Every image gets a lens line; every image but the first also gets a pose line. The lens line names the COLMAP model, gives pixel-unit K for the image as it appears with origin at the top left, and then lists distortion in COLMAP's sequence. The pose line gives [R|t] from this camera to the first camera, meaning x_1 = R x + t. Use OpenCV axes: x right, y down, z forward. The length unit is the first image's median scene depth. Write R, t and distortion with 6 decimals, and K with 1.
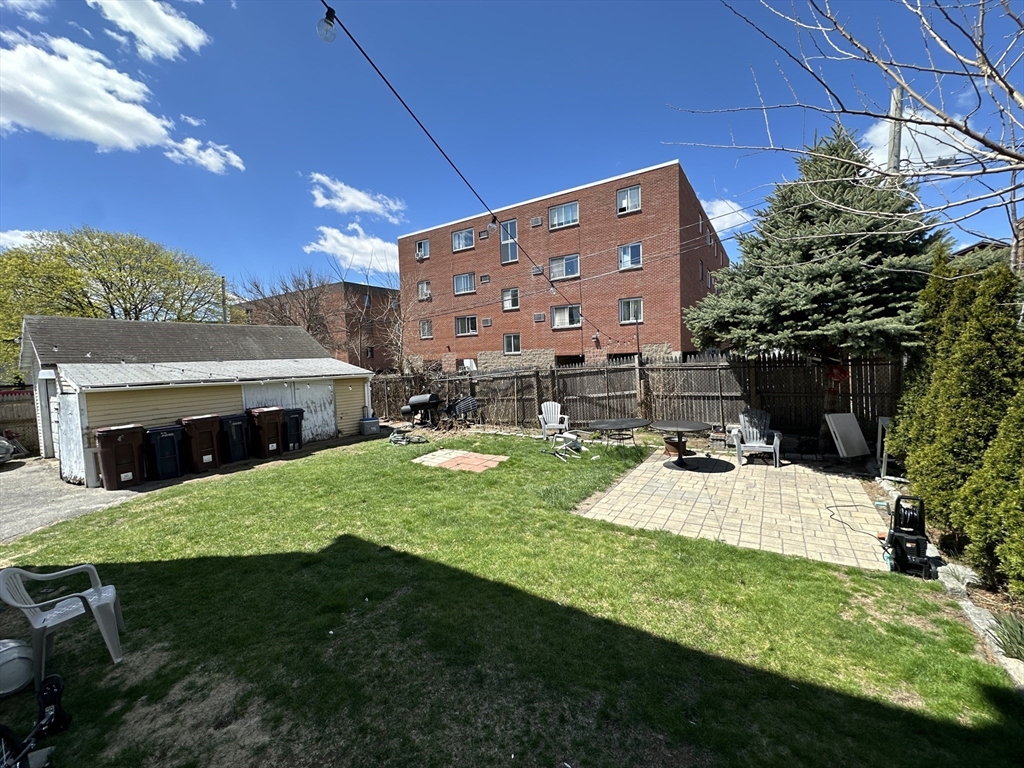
lens RADIAL K [[409.0, 0, 513.2], [0, 409.0, 383.6], [0, 0, 1]] dist [-0.002968, 0.000600]
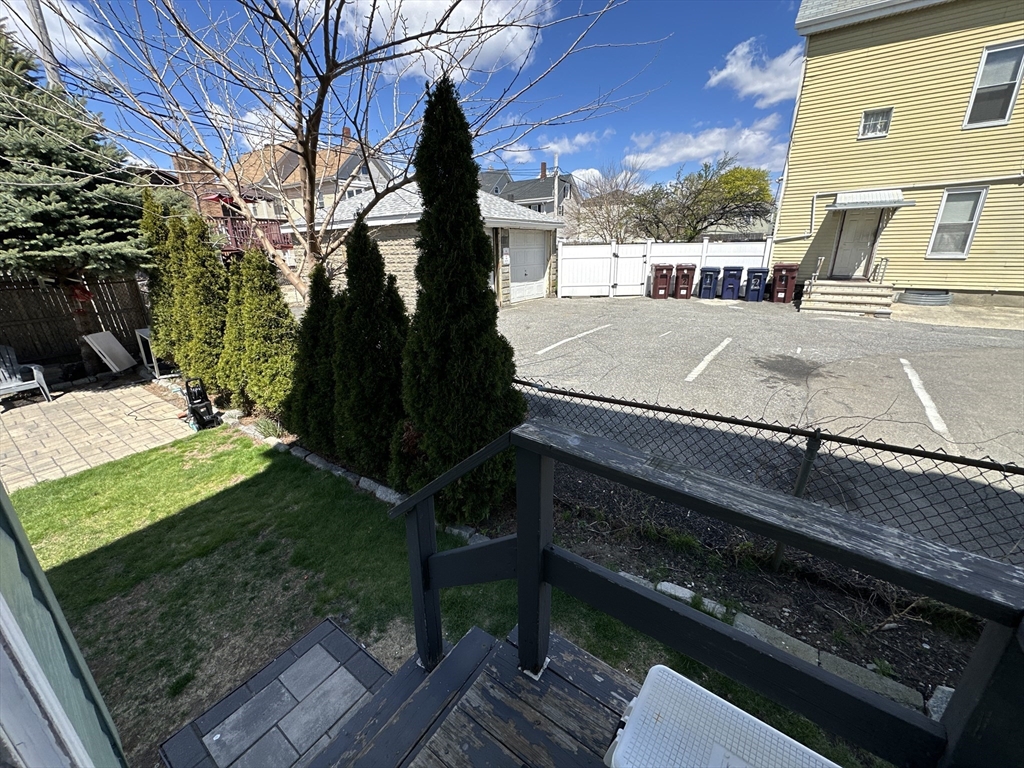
lens RADIAL K [[409.0, 0, 513.2], [0, 409.0, 383.6], [0, 0, 1]] dist [-0.002968, 0.000600]
pose [[0.041966, -0.284921, 0.957632, -0.264643], [0.079286, 0.956403, 0.281081, -0.016101], [-0.995968, 0.064131, 0.062727, -0.157327]]
